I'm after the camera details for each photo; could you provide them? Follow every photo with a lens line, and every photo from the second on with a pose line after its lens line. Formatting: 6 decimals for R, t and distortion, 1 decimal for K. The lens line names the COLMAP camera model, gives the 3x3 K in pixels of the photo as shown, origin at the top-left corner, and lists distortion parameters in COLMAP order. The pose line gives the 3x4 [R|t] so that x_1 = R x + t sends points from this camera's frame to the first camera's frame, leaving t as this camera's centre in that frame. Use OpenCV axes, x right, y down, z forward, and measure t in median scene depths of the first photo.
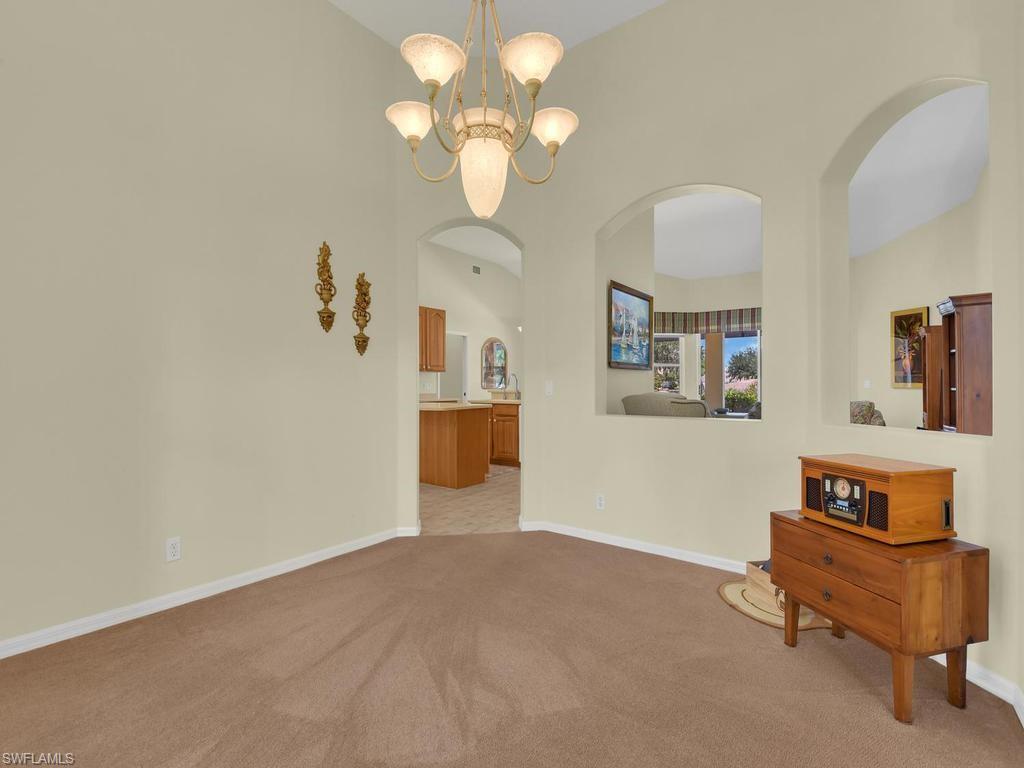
lens RADIAL K [[469.2, 0, 508.3], [0, 469.2, 380.2], [0, 0, 1]] dist [0.005116, -0.007940]
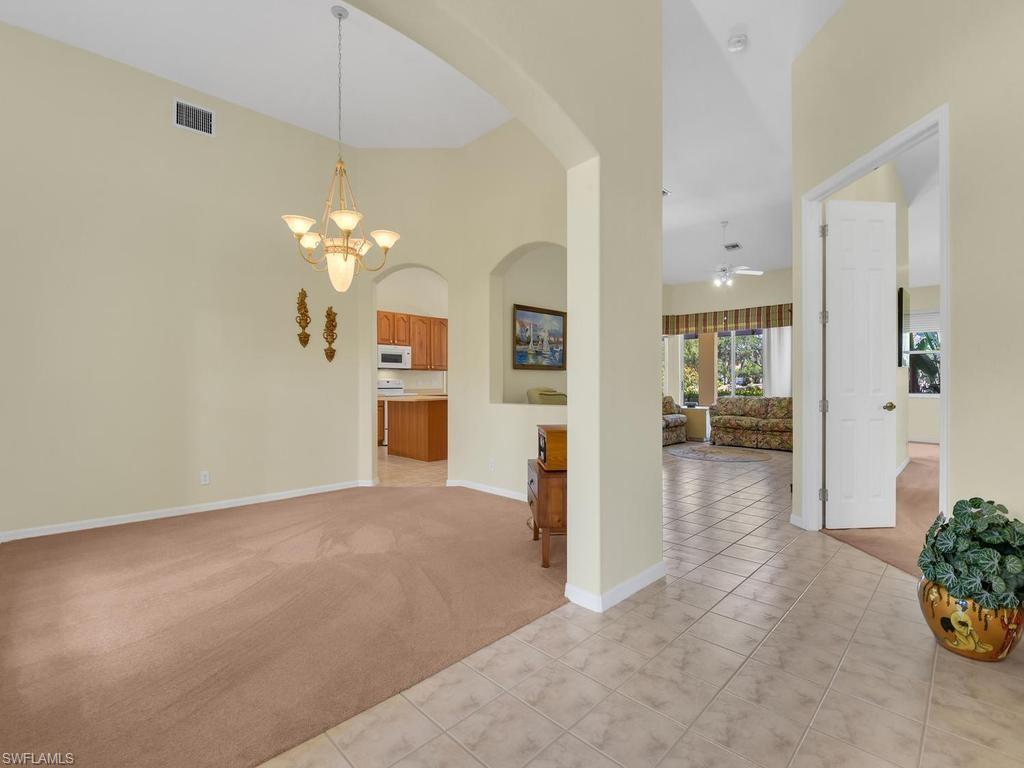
lens RADIAL K [[469.2, 0, 503.4], [0, 469.2, 381.0], [0, 0, 1]] dist [0.005116, -0.007940]
pose [[0.988866, -0.000056, -0.148806, 0.353488], [0.001480, 0.999954, 0.009460, -0.004900], [0.148798, -0.009575, 0.988821, -0.305903]]
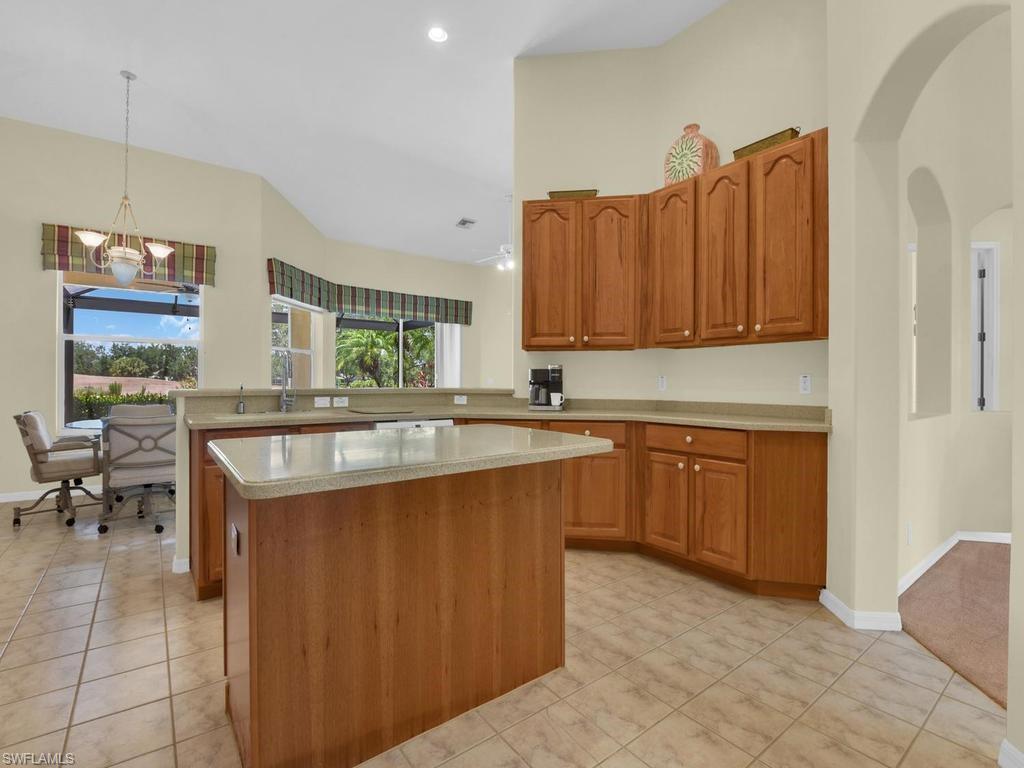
lens RADIAL K [[469.2, 0, 513.6], [0, 469.2, 383.5], [0, 0, 1]] dist [0.005116, -0.007940]
pose [[0.266865, 0.002100, 0.963732, -0.559248], [-0.018706, 0.999821, 0.003001, 0.018515], [-0.963552, -0.018829, 0.266856, 1.133738]]
